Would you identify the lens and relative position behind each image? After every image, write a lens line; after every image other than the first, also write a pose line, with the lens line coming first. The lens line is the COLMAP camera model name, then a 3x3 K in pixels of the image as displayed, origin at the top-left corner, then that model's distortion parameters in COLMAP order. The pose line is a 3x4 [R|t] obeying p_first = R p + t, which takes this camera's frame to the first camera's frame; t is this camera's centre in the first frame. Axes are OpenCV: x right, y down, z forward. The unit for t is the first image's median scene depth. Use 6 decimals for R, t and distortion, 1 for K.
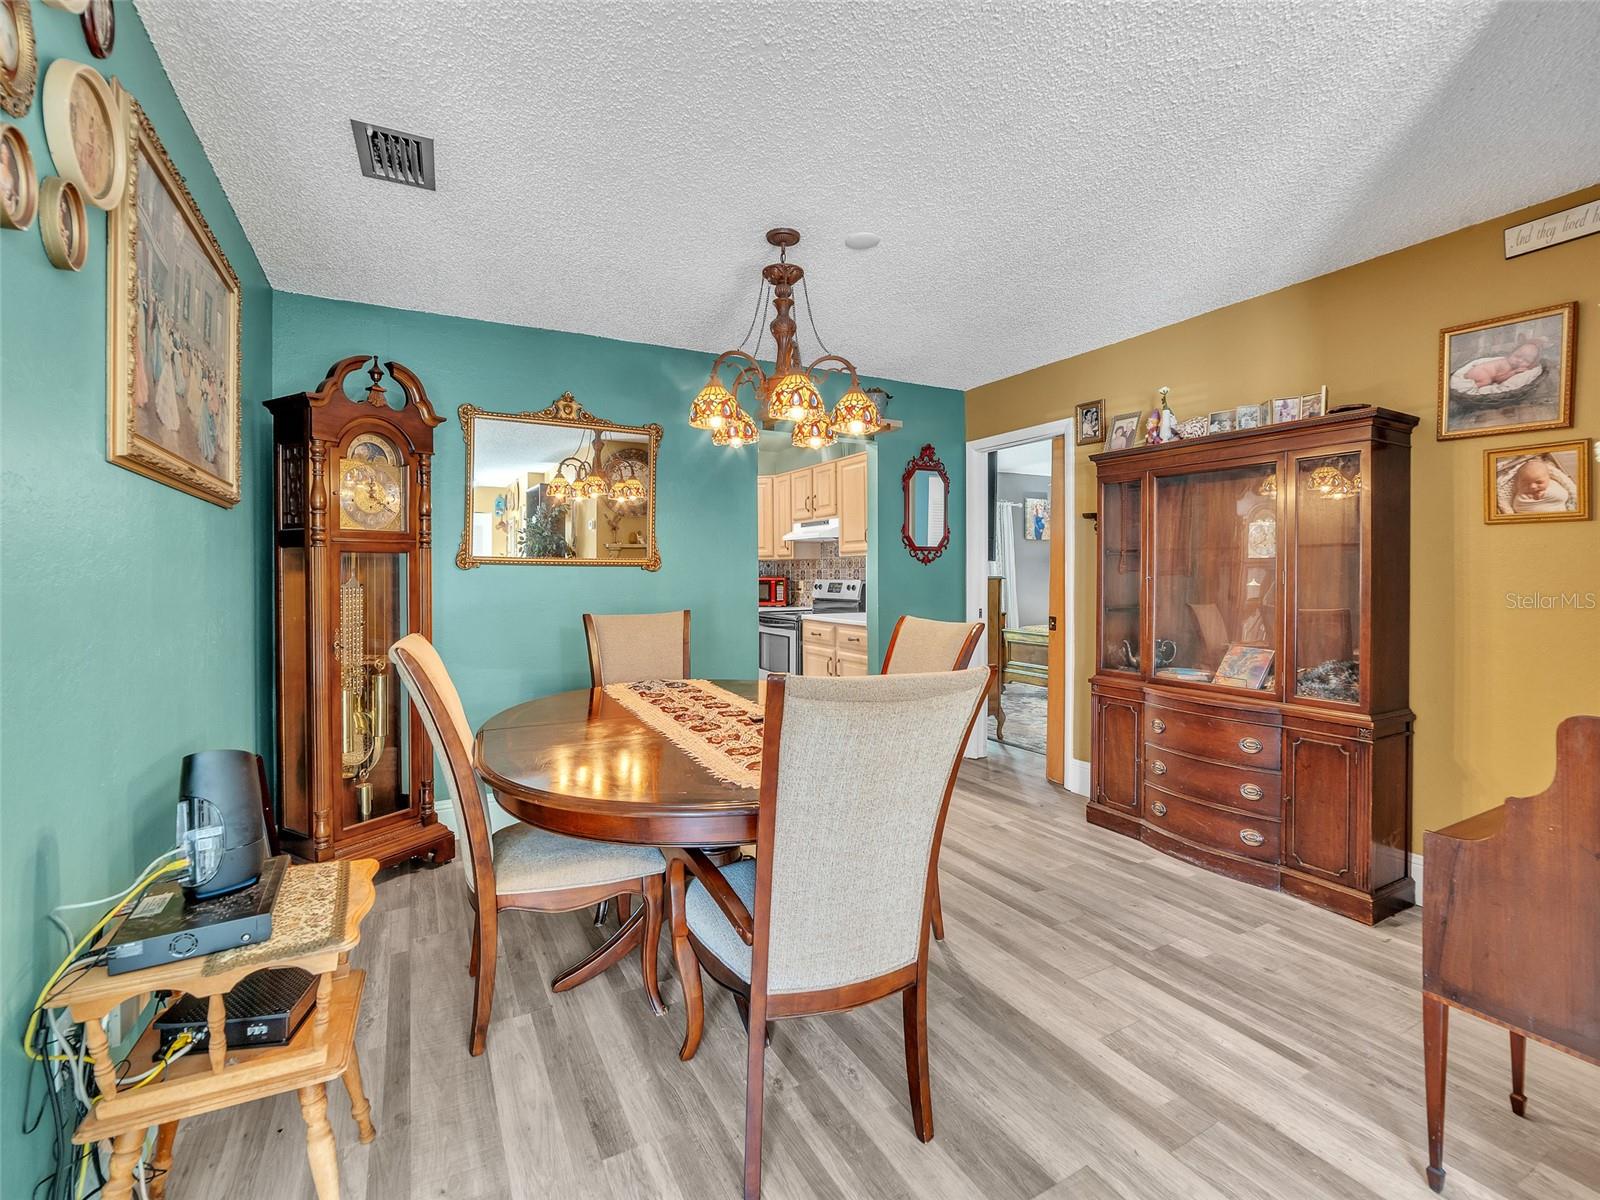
lens RADIAL K [[737.7, 0, 805.4], [0, 737.7, 580.6], [0, 0, 1]] dist [-0.002939, -0.000168]
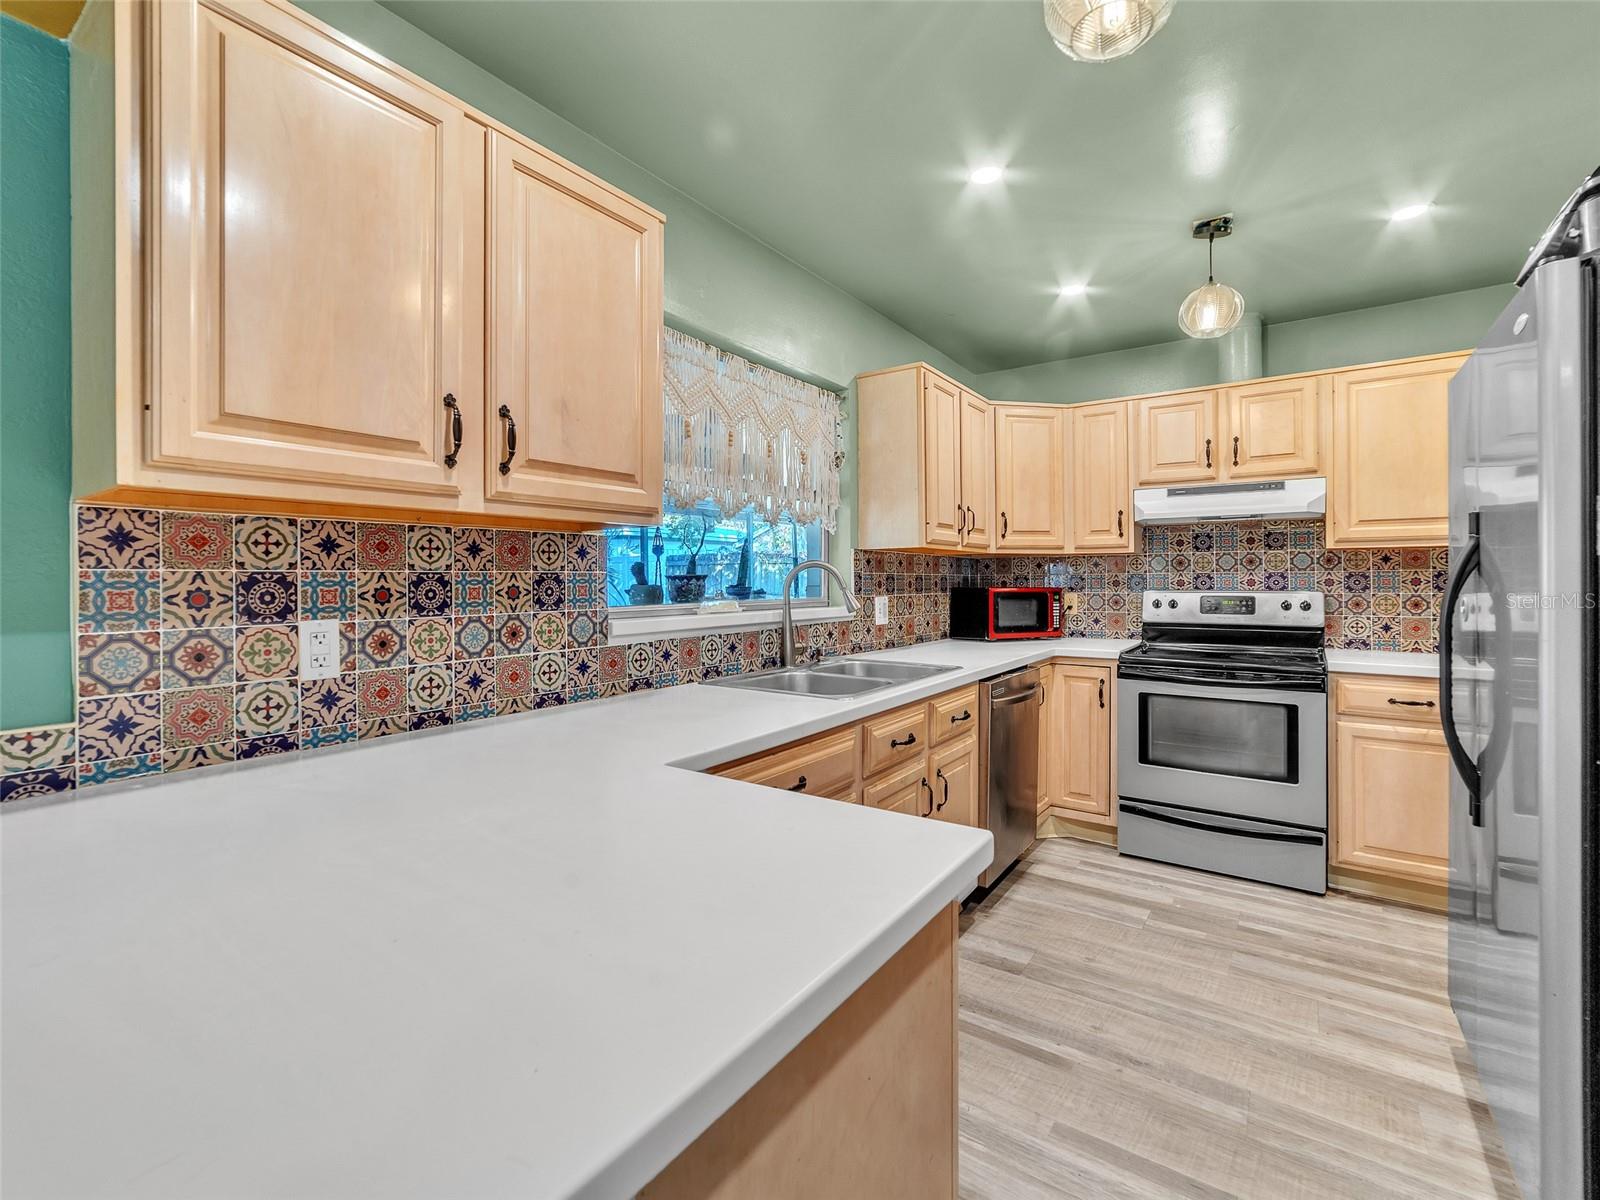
lens RADIAL K [[737.7, 0, 805.4], [0, 737.7, 580.6], [0, 0, 1]] dist [-0.002939, -0.000168]
pose [[0.895719, -0.004232, 0.444600, -0.518531], [0.005320, 0.999985, -0.001200, -0.010510], [-0.444589, 0.003440, 0.895728, 0.659156]]
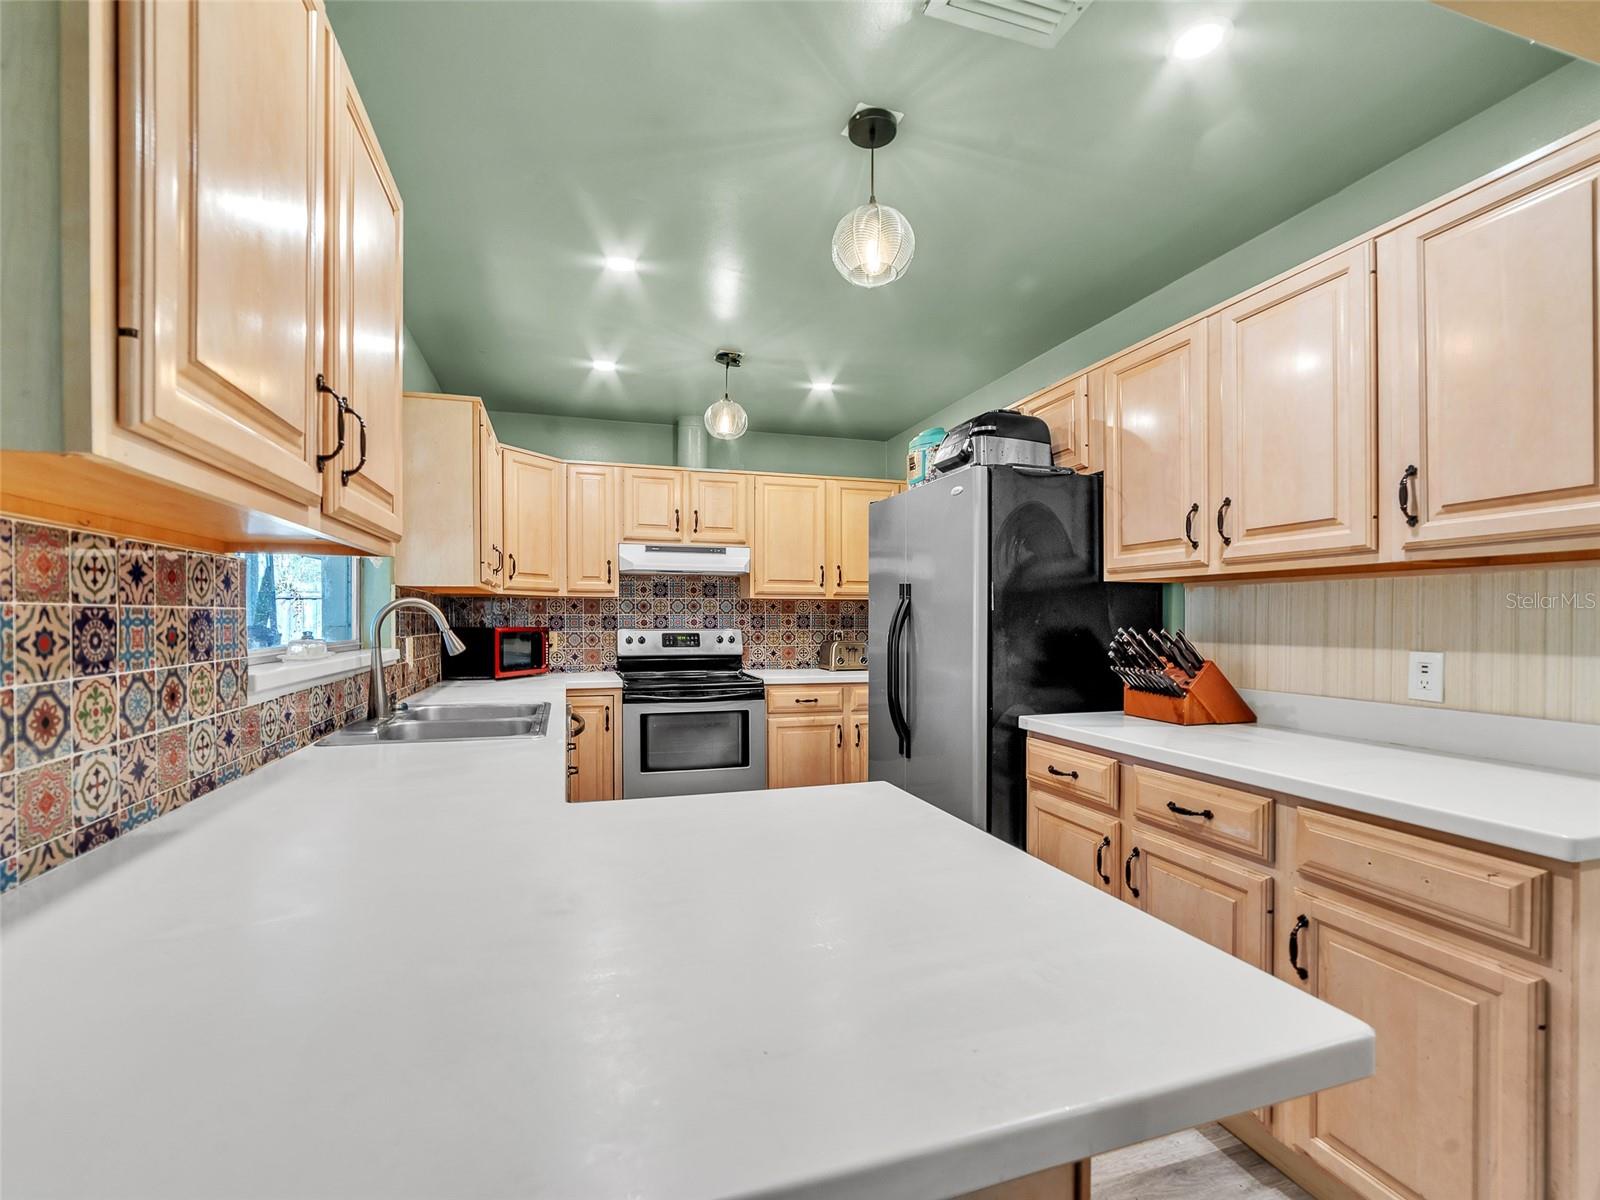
lens RADIAL K [[725.7, 0, 803.2], [0, 725.7, 619.2], [0, 0, 1]] dist [-0.001320, 0.000133]
pose [[0.201791, -0.001025, 0.979428, -0.655193], [0.002464, 0.999997, 0.000539, -0.011285], [-0.979425, 0.002304, 0.201793, 0.763644]]
